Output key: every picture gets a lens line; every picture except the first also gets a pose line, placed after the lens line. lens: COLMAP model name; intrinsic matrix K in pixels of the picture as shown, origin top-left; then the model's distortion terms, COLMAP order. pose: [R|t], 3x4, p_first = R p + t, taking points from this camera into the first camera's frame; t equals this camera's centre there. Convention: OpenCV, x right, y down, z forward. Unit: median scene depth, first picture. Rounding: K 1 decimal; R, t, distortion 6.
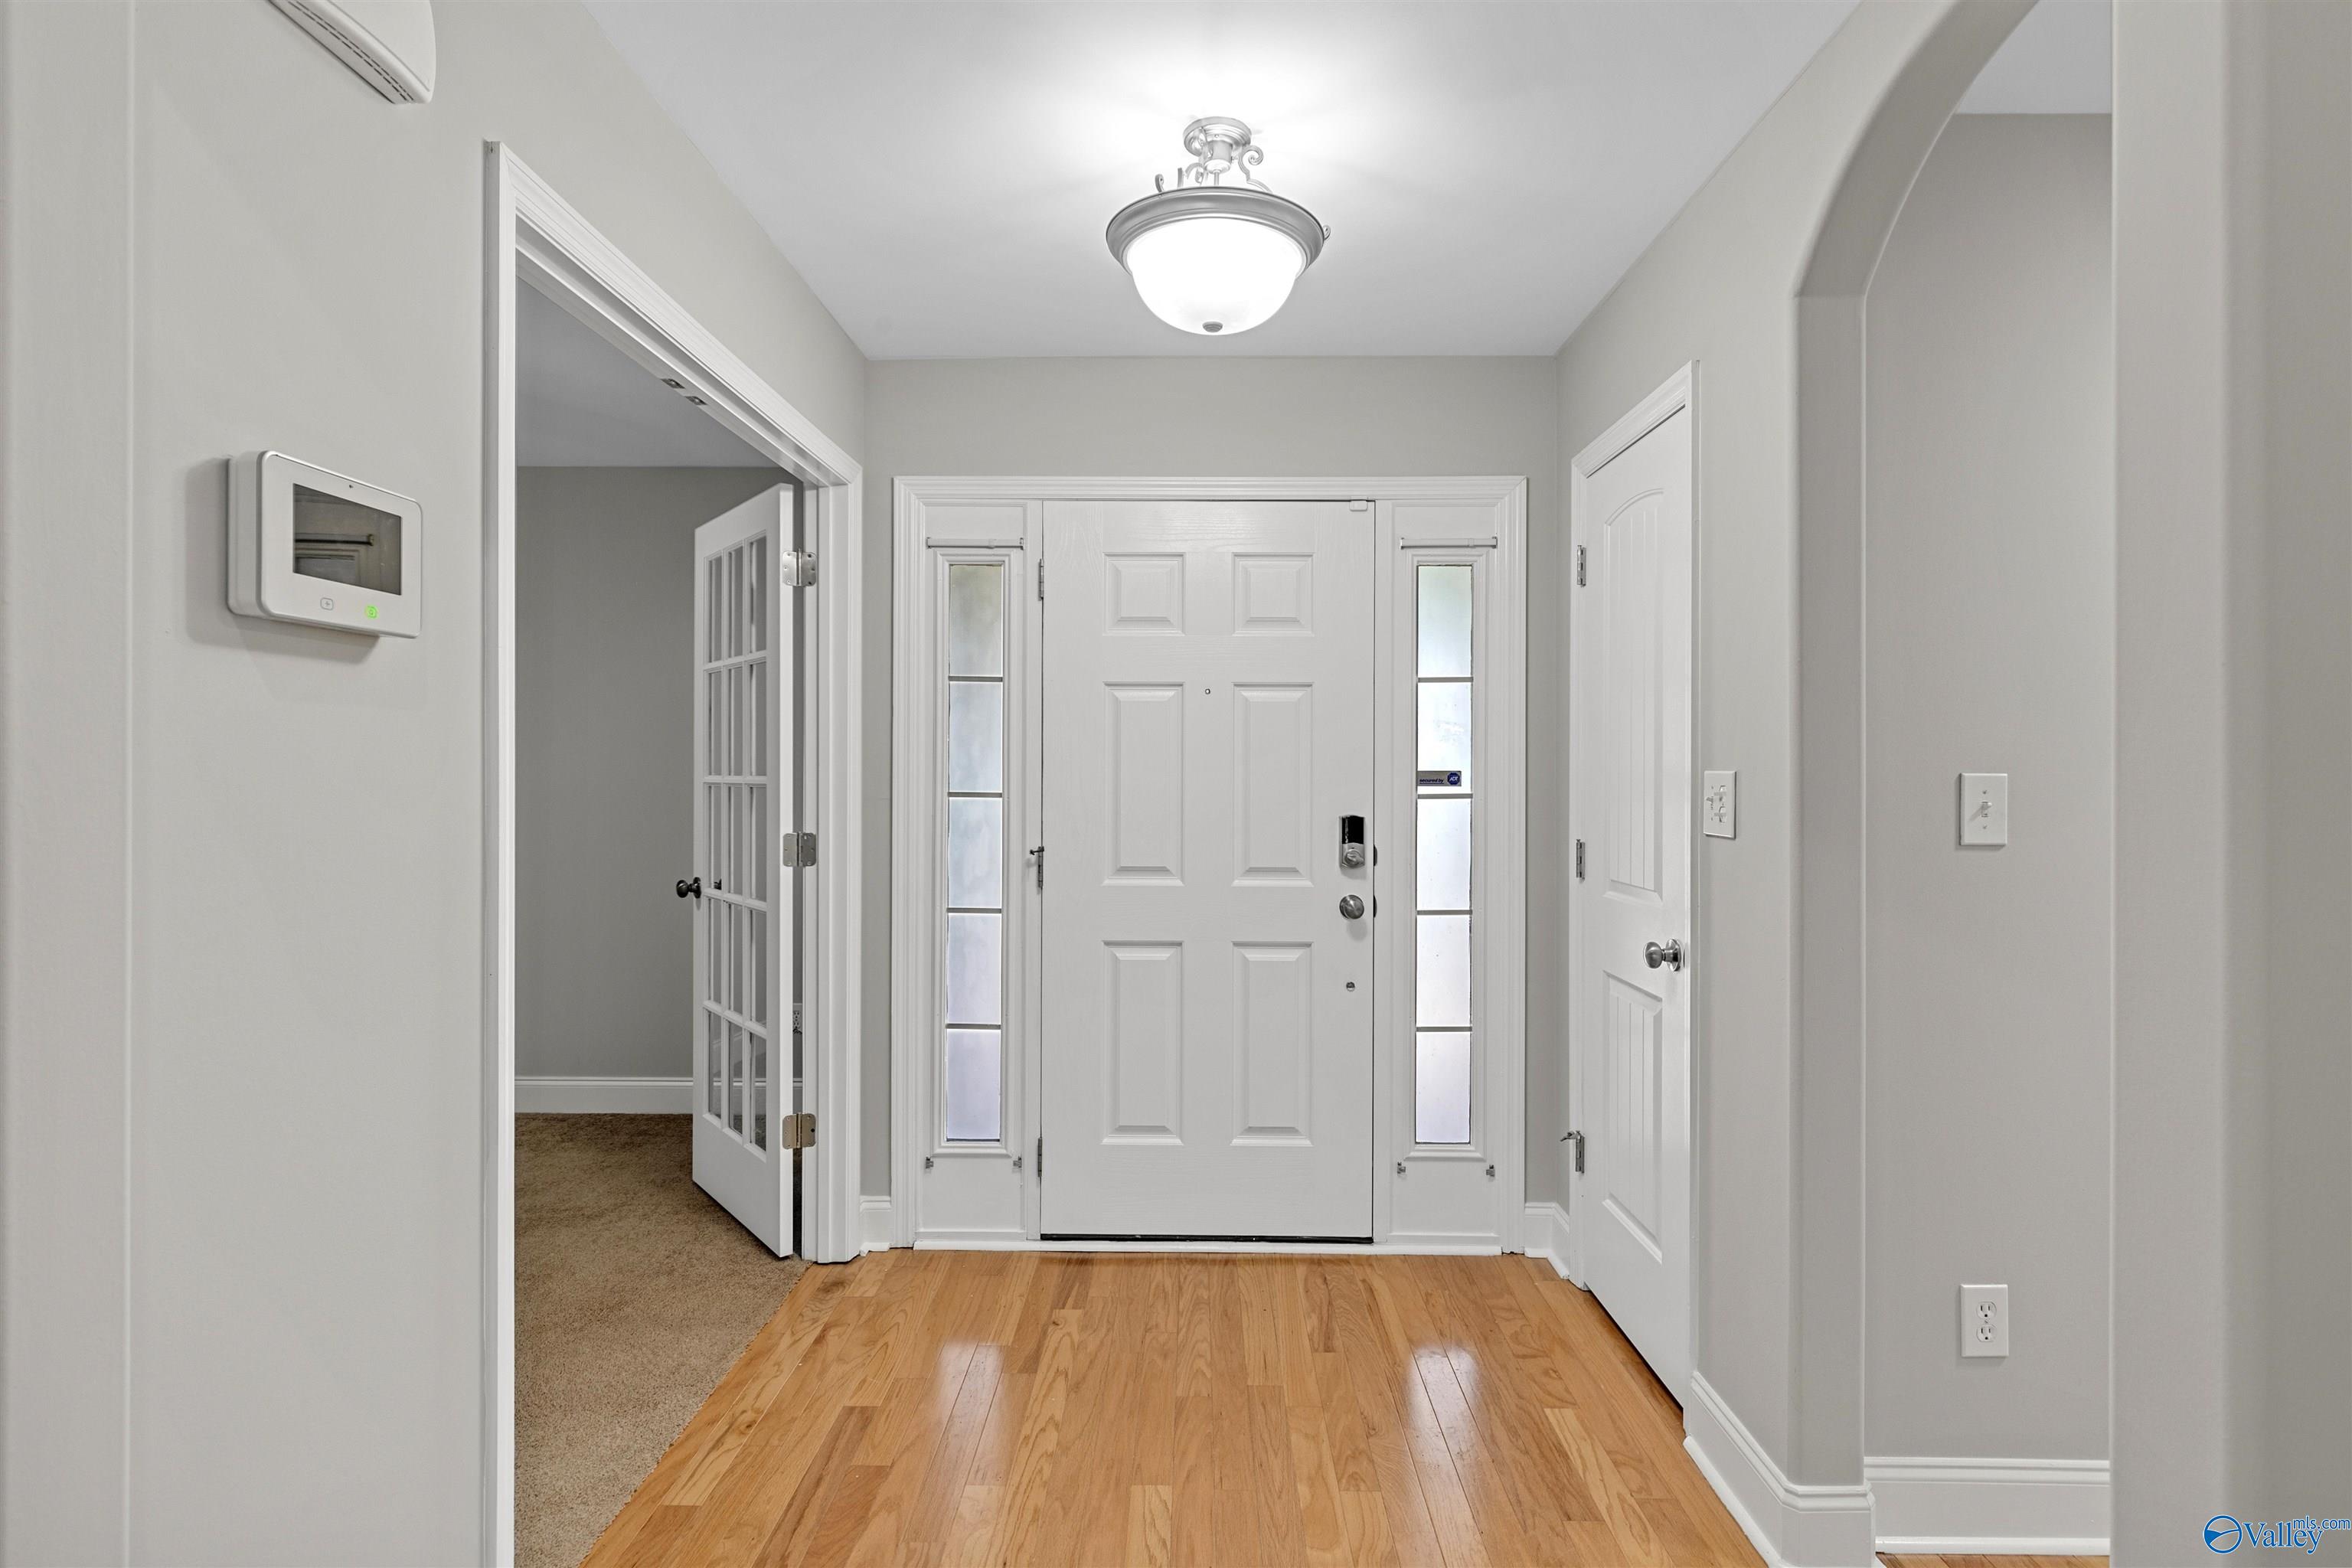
lens RADIAL K [[1154.7, 0, 1186.4], [0, 1154.7, 768.6], [0, 0, 1]] dist [0.000190, -0.000149]
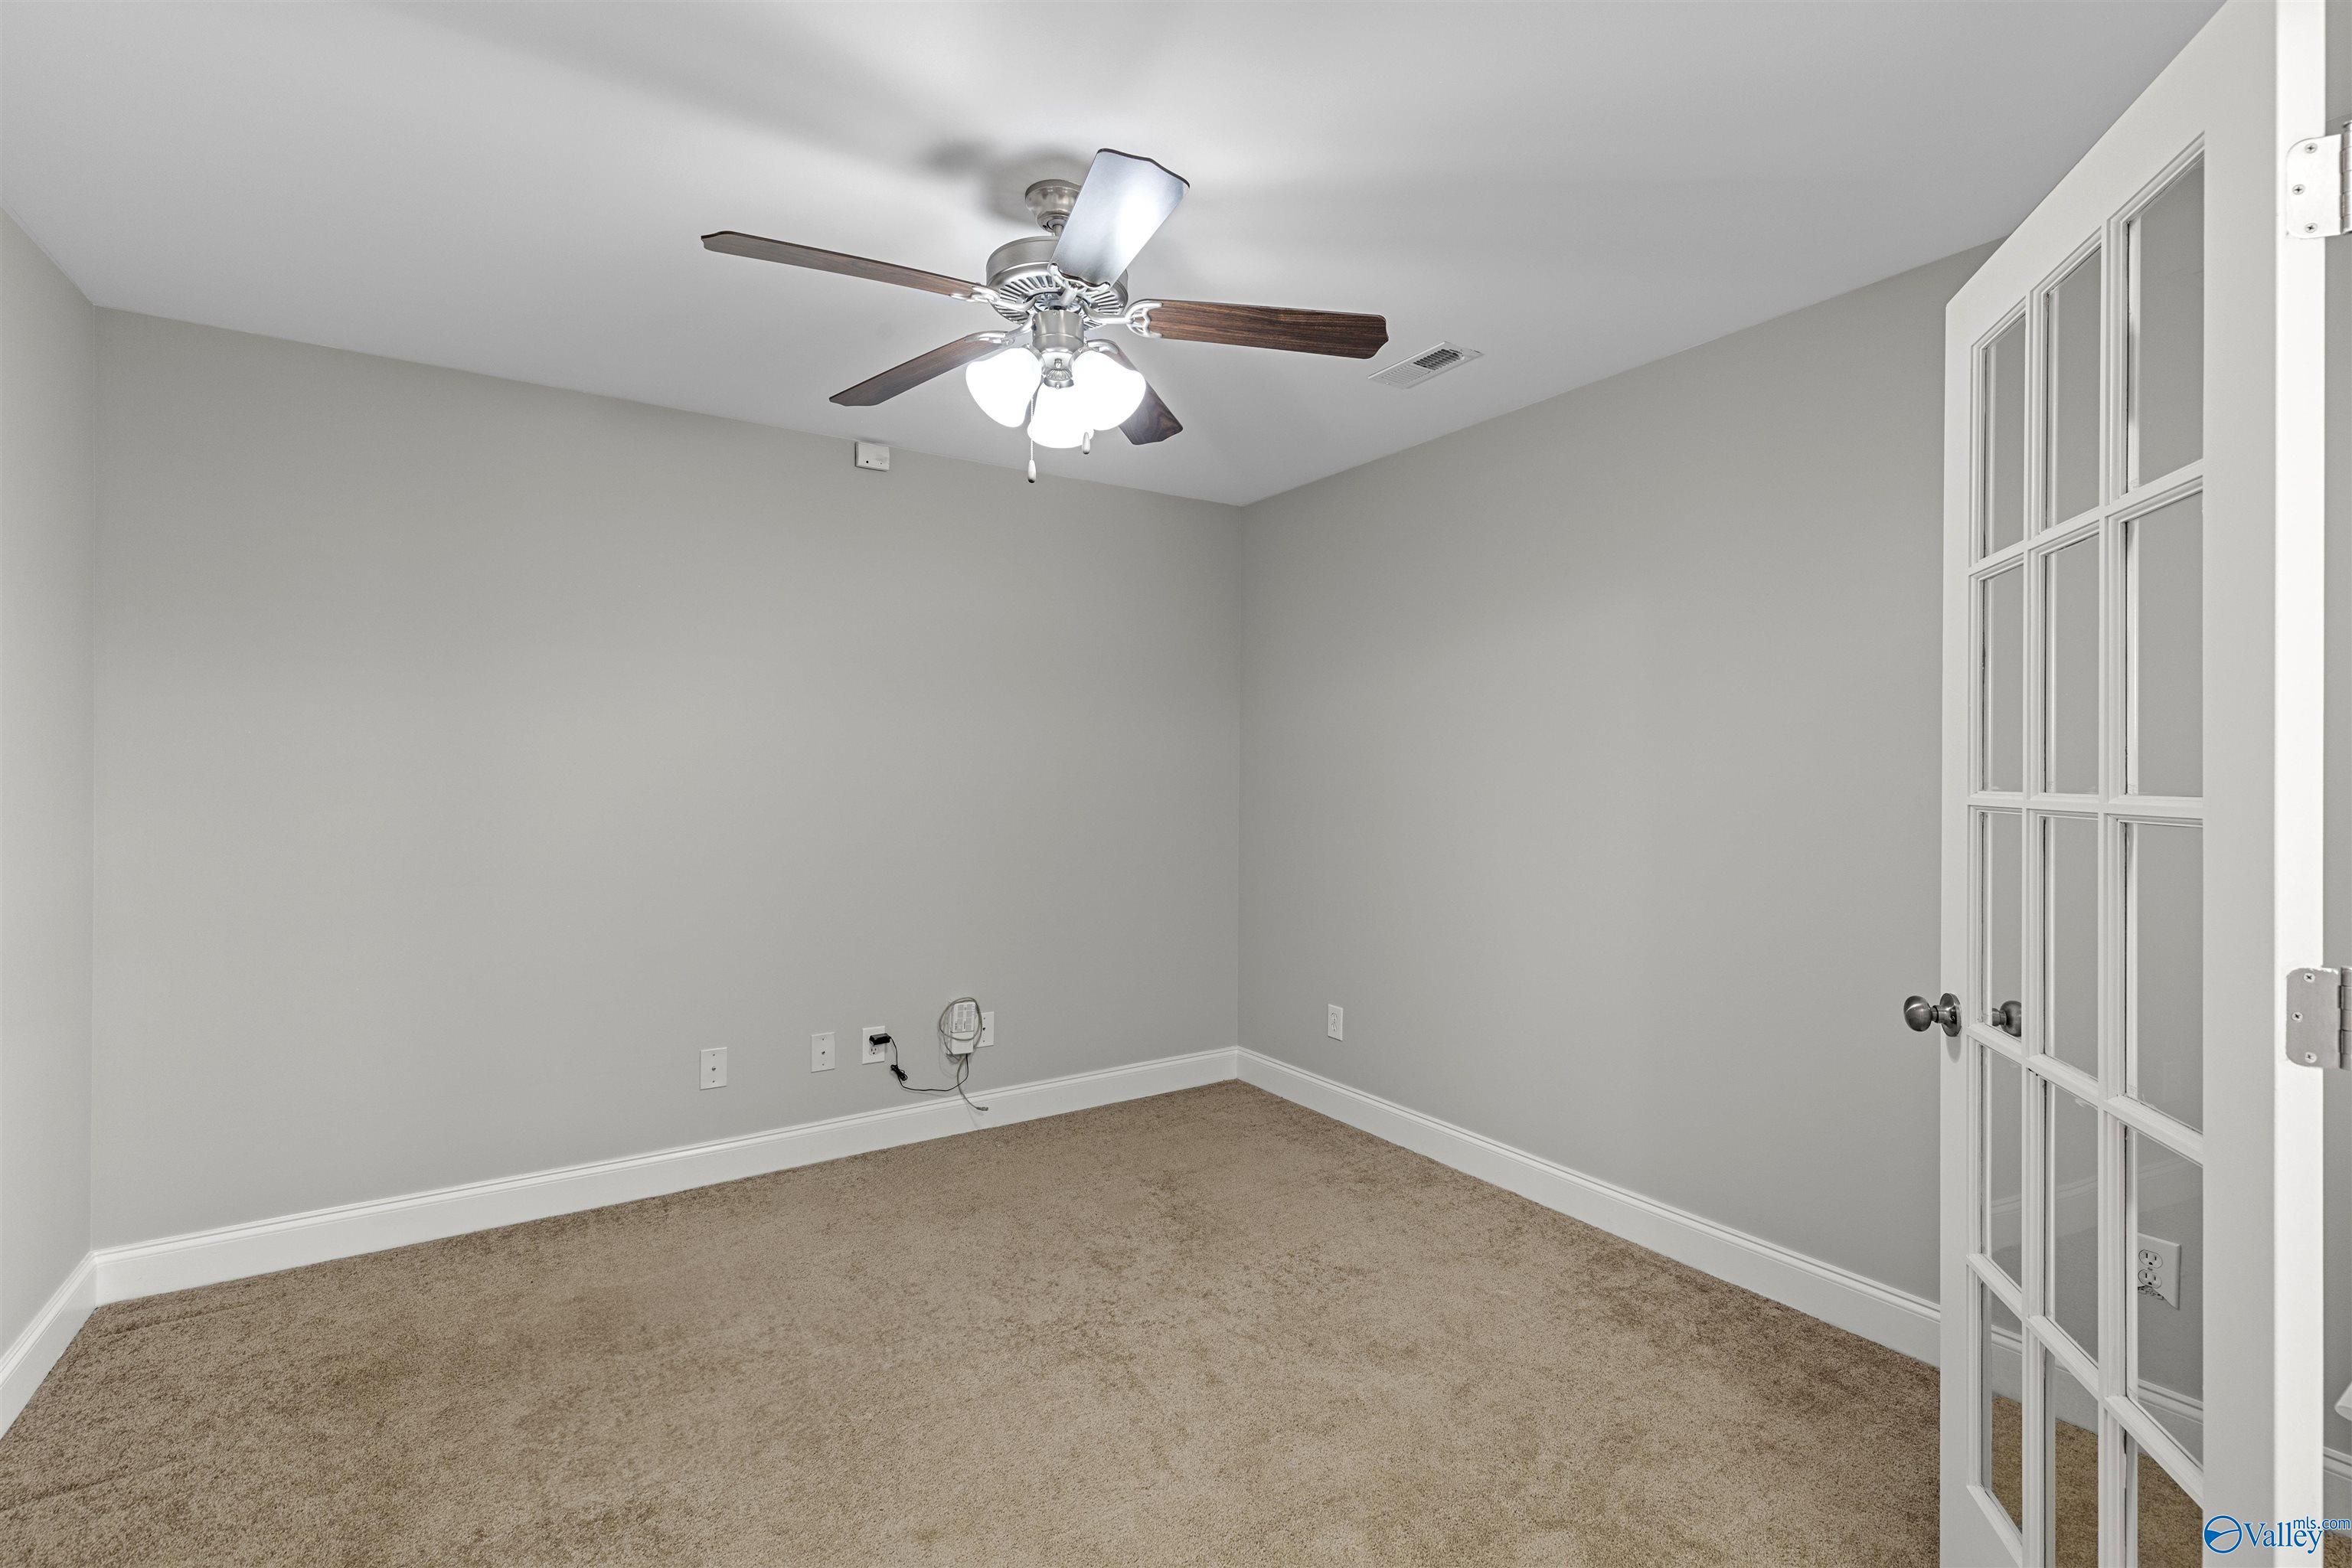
lens RADIAL K [[1056.4, 0, 1172.6], [0, 1056.4, 776.4], [0, 0, 1]] dist [0.005658, 0.000229]
pose [[0.553981, 0.001815, -0.832527, -0.257295], [0.001284, 0.999995, 0.003035, -0.002170], [0.832528, -0.002751, 0.553975, 0.524826]]
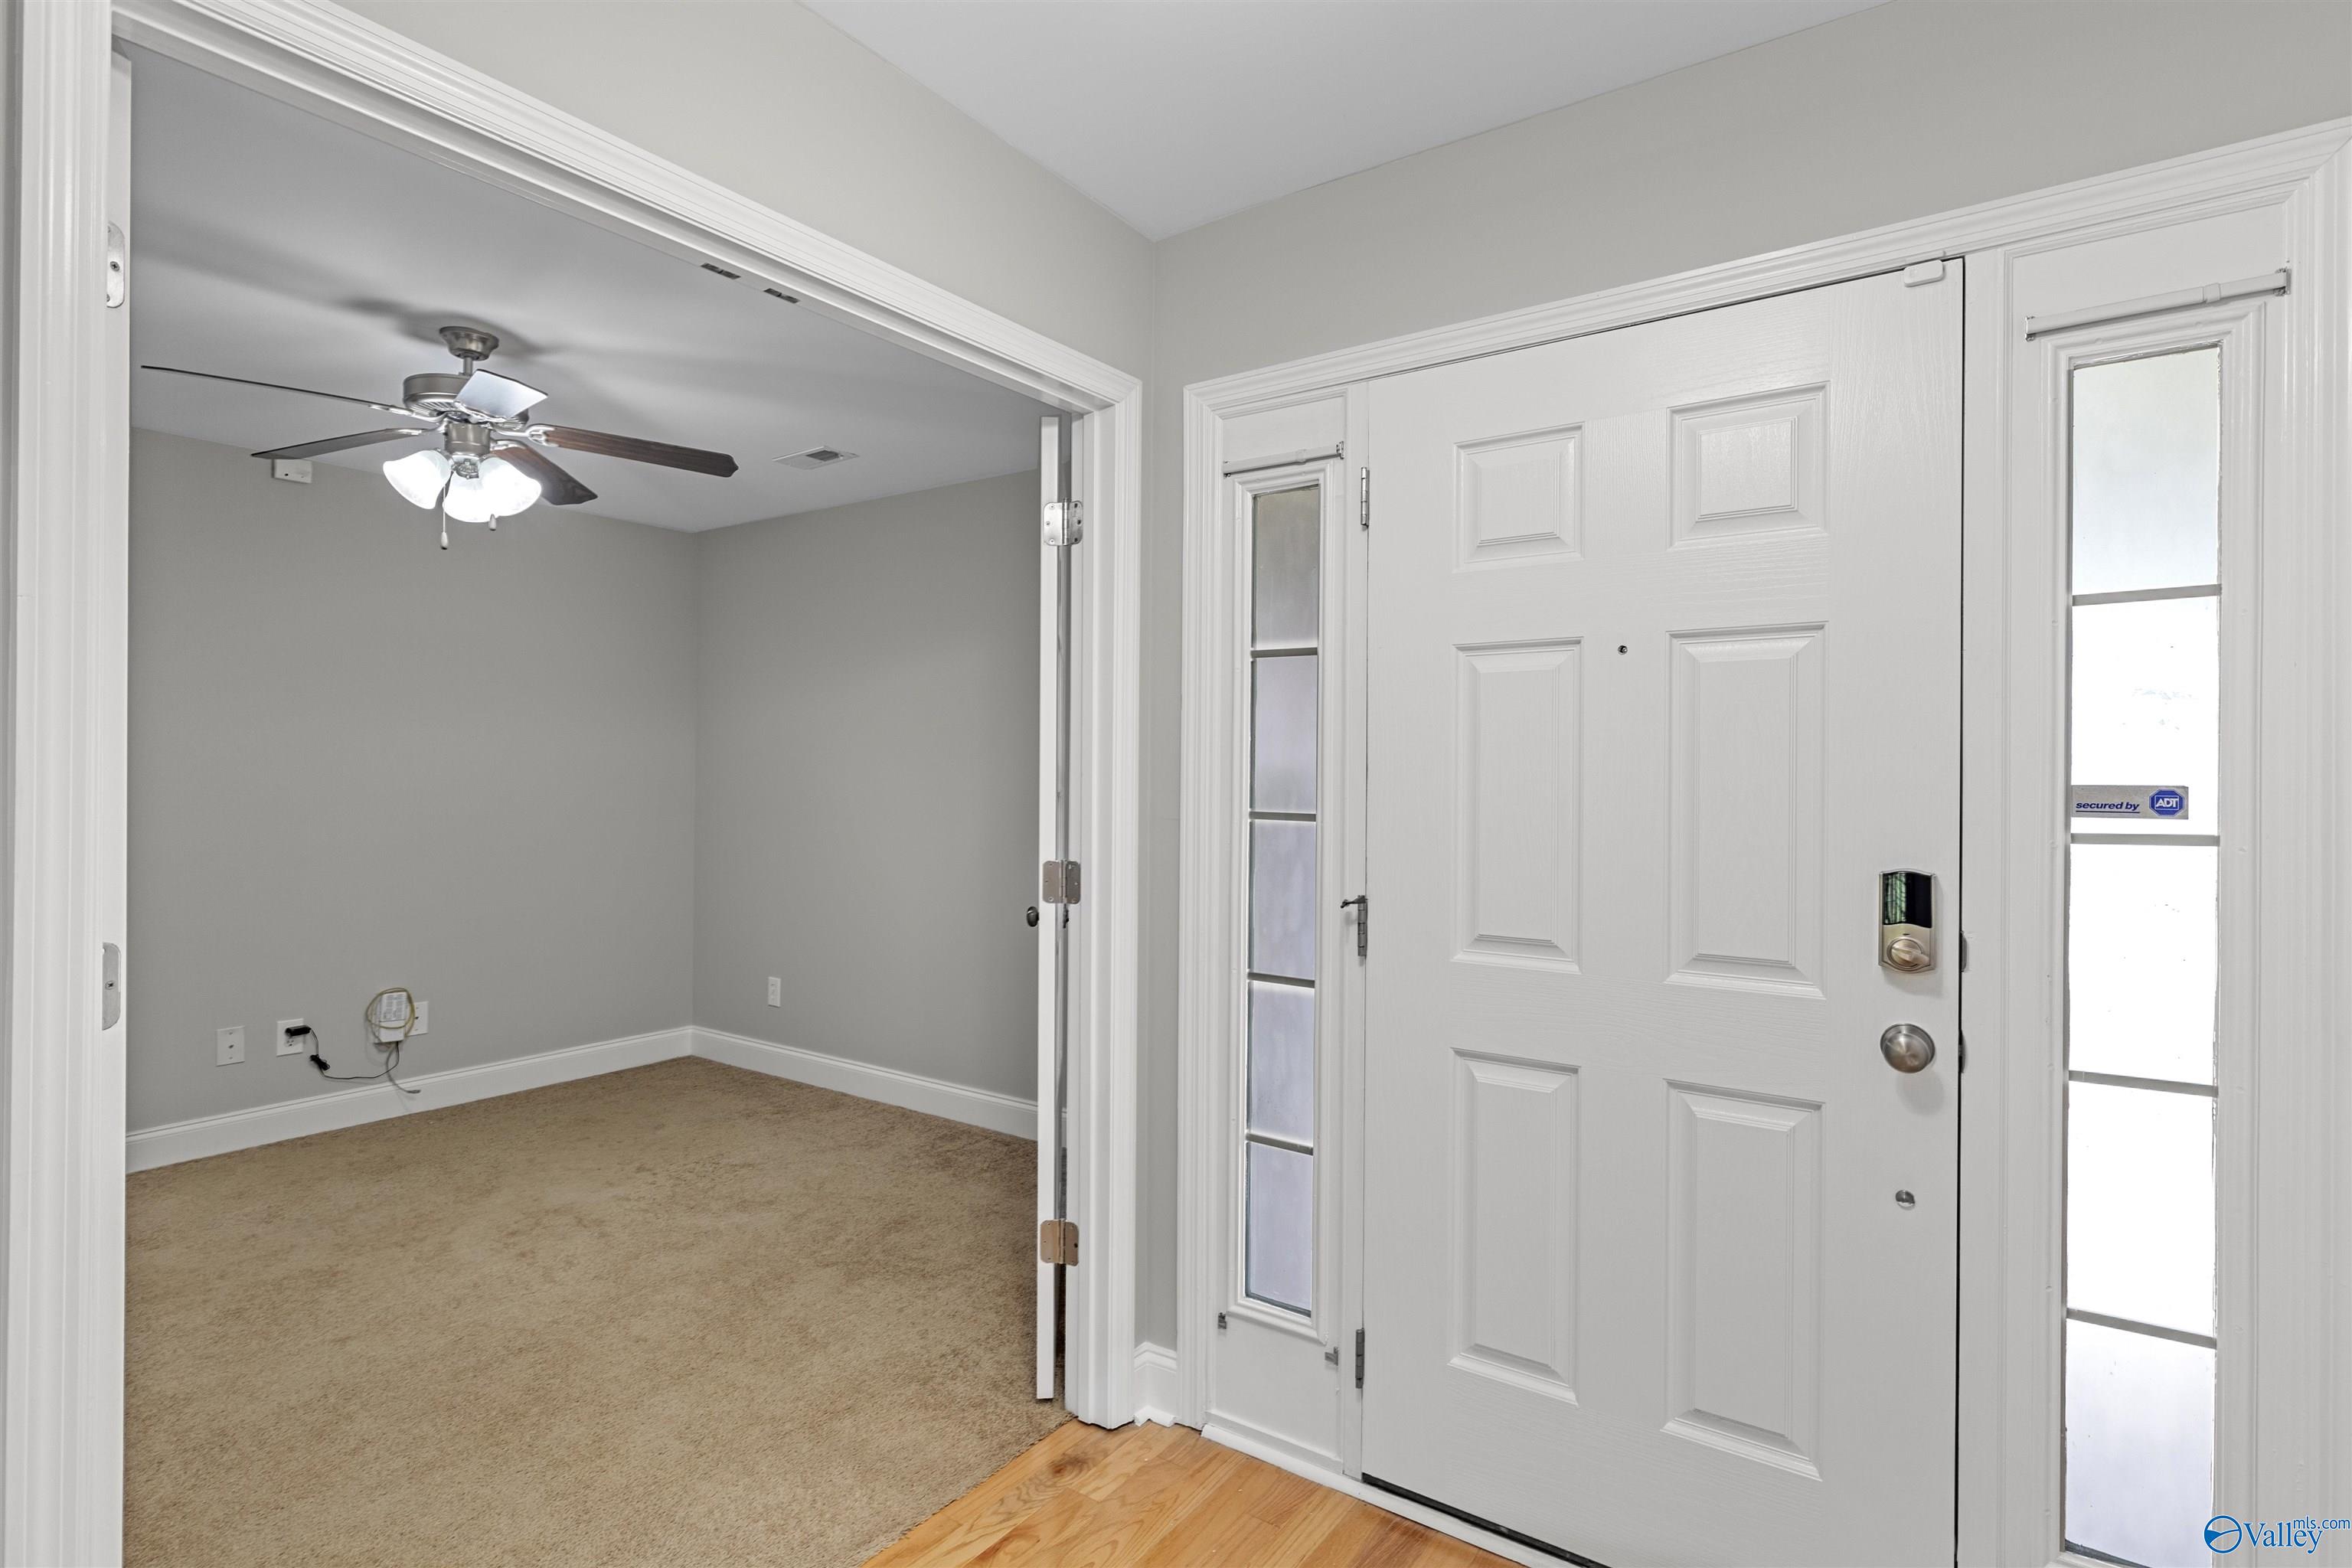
lens RADIAL K [[1162.8, 0, 1176.4], [0, 1162.8, 774.7], [0, 0, 1]] dist [-0.000960, -0.000303]
pose [[0.823087, 0.000195, -0.567915, 0.168348], [-0.001591, 0.999997, -0.001962, -0.001270], [0.567913, 0.002519, 0.823085, 0.379943]]
